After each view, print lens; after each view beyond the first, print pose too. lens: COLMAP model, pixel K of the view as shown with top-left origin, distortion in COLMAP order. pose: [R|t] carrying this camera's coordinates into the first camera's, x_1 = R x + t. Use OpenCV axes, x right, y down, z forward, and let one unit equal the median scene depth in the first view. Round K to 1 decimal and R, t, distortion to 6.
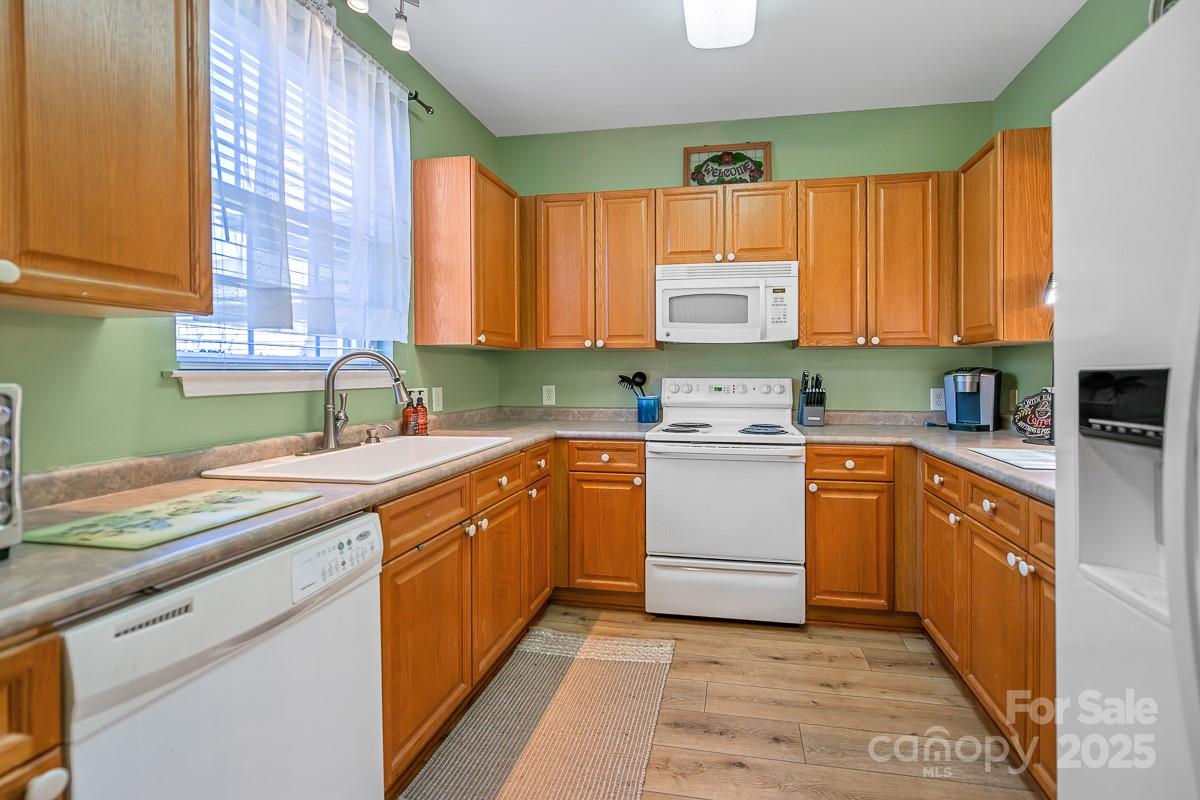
lens RADIAL K [[482.4, 0, 649.1], [0, 482.4, 378.2], [0, 0, 1]] dist [0.003929, 0.000087]
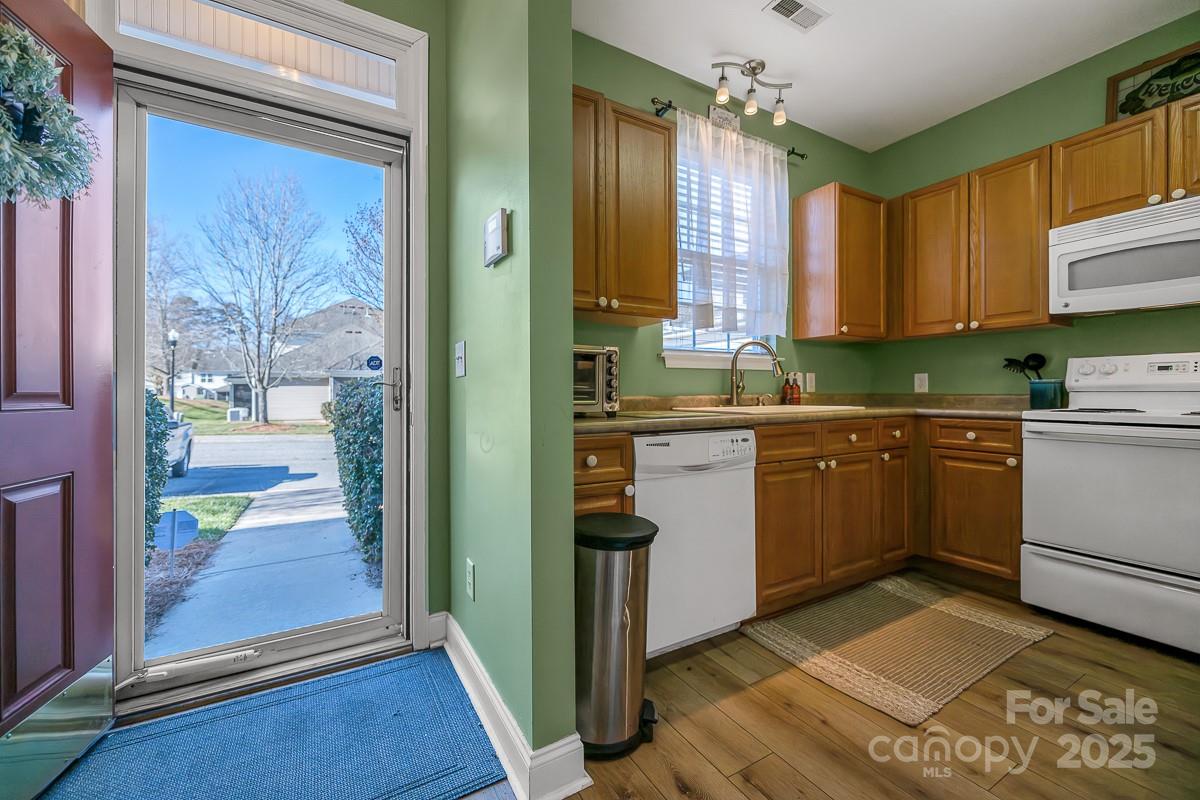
lens RADIAL K [[482.4, 0, 609.2], [0, 482.4, 394.4], [0, 0, 1]] dist [0.003929, 0.000087]
pose [[0.647361, -0.001102, -0.762183, 0.185825], [-0.006469, 0.999955, -0.006940, 0.089687], [0.762156, 0.009424, 0.647325, -0.217361]]
